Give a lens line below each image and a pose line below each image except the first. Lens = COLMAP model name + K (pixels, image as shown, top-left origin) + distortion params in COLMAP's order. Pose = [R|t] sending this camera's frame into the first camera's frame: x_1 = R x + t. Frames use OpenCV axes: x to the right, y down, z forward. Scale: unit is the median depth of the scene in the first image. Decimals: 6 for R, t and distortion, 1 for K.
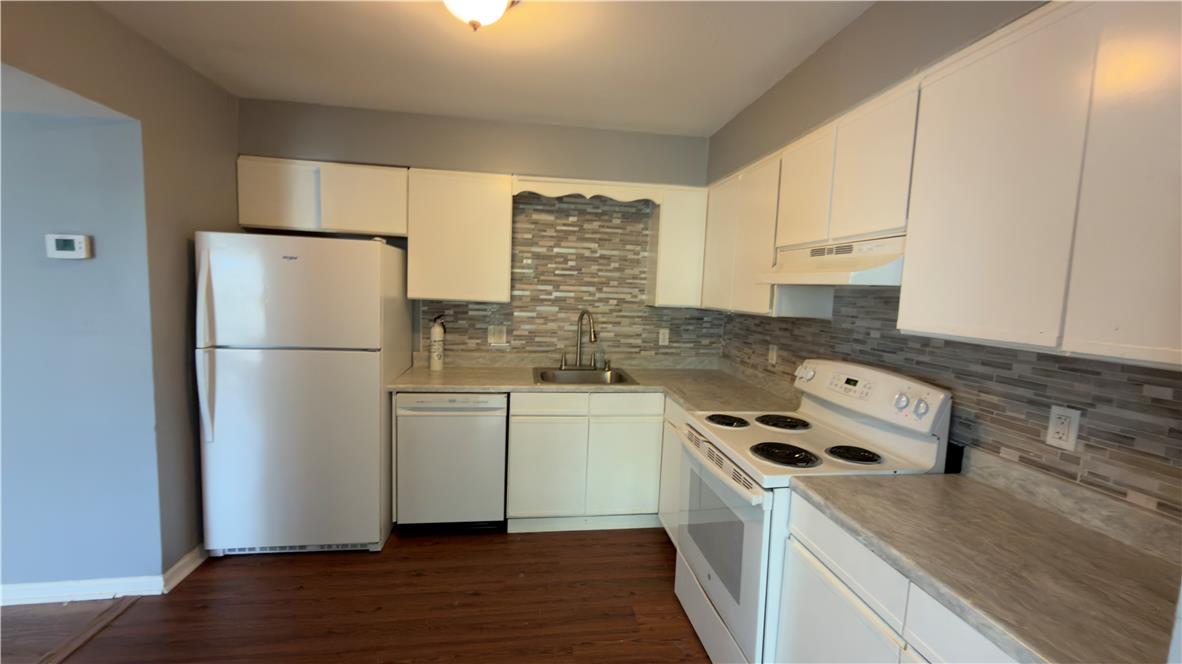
lens RADIAL K [[464.0, 0, 589.5], [0, 464.0, 332.3], [0, 0, 1]] dist [0.004439, 0.000457]
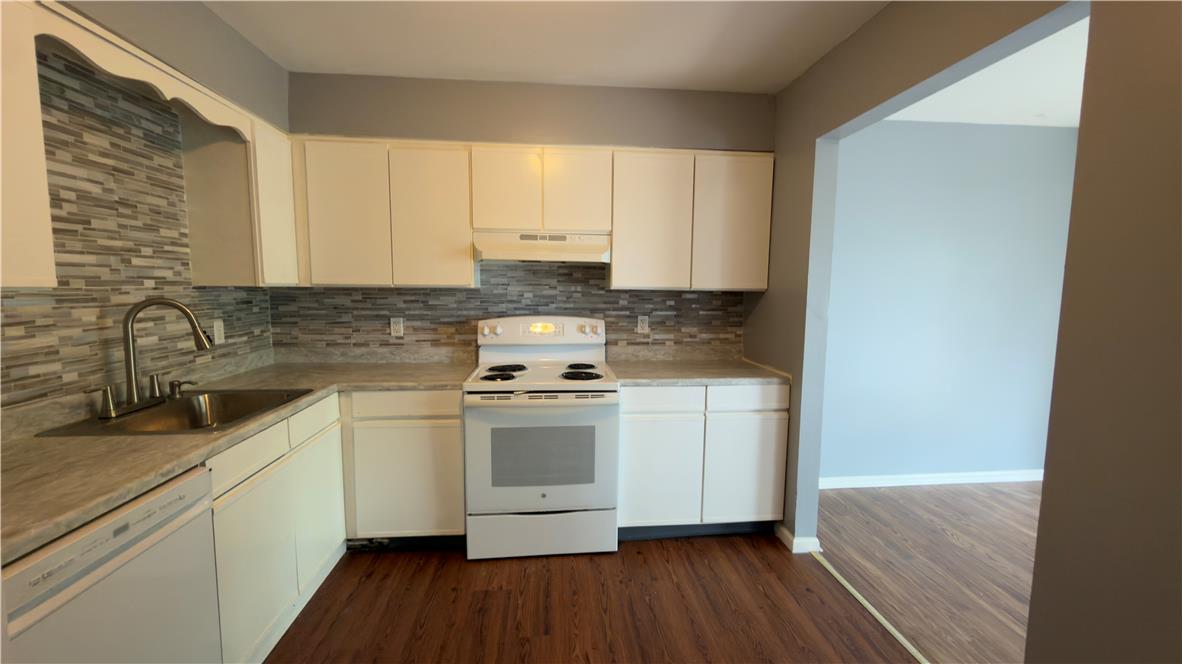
lens RADIAL K [[464.0, 0, 588.0], [0, 464.0, 329.4], [0, 0, 1]] dist [0.004439, 0.000457]
pose [[0.070852, -0.132762, 0.988612, -0.616013], [0.087460, 0.988113, 0.126427, -0.042169], [-0.993645, 0.077507, 0.081621, 0.506782]]
